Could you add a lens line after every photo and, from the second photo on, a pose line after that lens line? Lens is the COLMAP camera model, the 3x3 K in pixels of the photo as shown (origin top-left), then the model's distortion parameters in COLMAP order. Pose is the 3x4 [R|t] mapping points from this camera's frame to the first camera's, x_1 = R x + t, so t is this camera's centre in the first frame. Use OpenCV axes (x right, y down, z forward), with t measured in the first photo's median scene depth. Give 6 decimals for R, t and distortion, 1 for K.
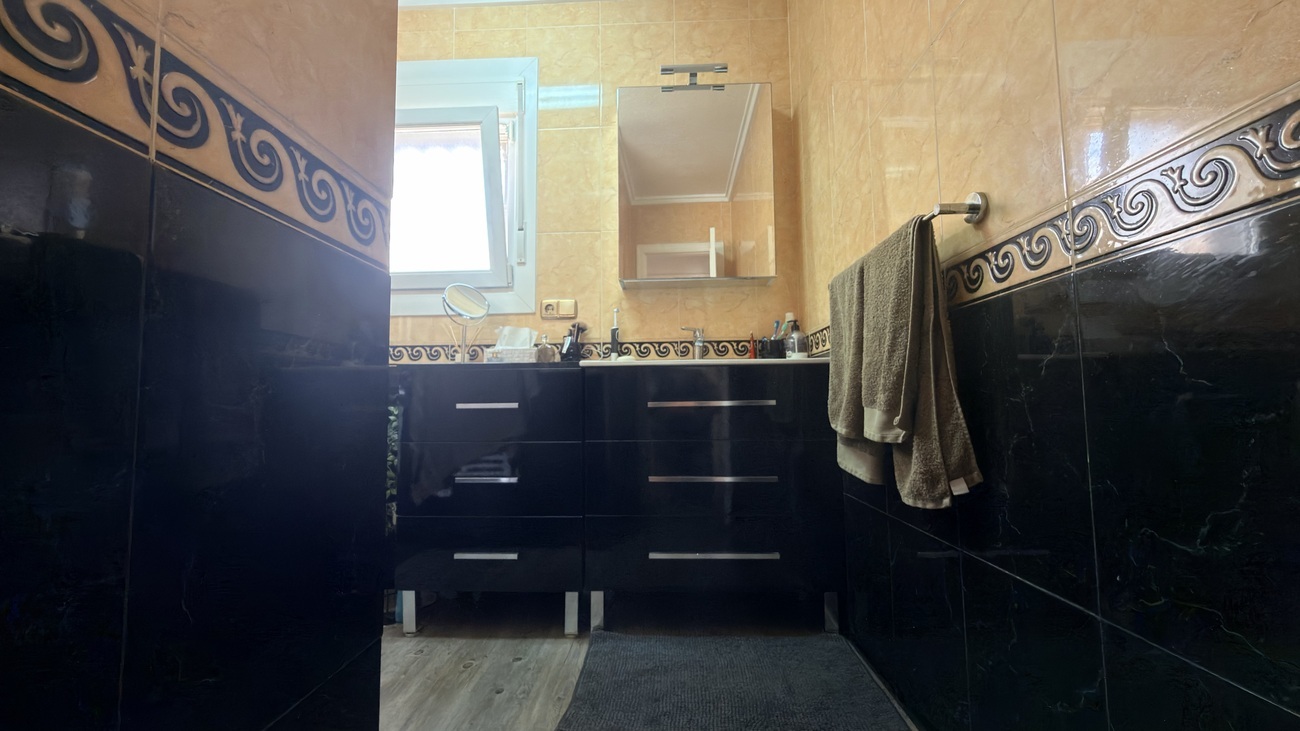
lens RADIAL K [[521.3, 0, 649.9], [0, 521.3, 365.9], [0, 0, 1]] dist [0.001358, 0.001012]
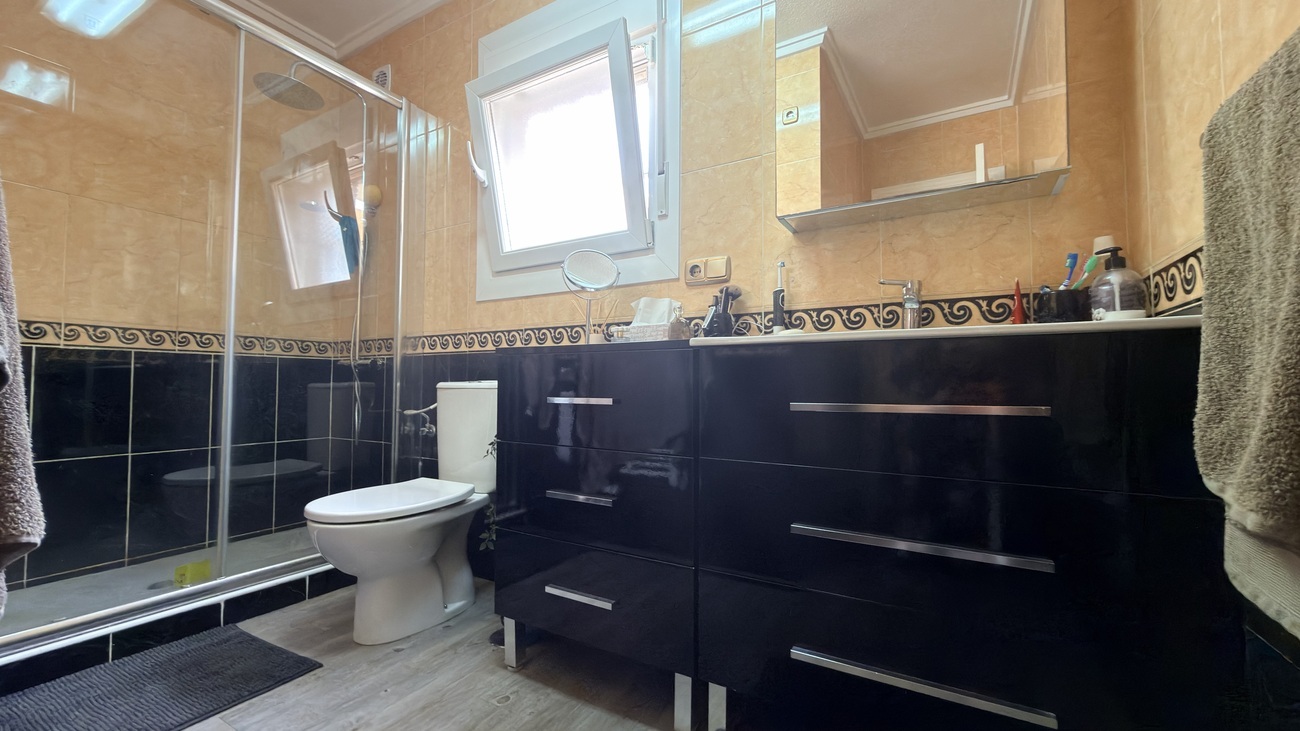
lens RADIAL K [[521.3, 0, 647.4], [0, 521.3, 366.3], [0, 0, 1]] dist [0.001358, 0.001012]
pose [[0.881434, -0.004026, -0.472290, 0.106110], [0.022796, 0.999161, 0.034026, 0.001825], [0.471757, -0.040758, 0.880786, 0.295923]]
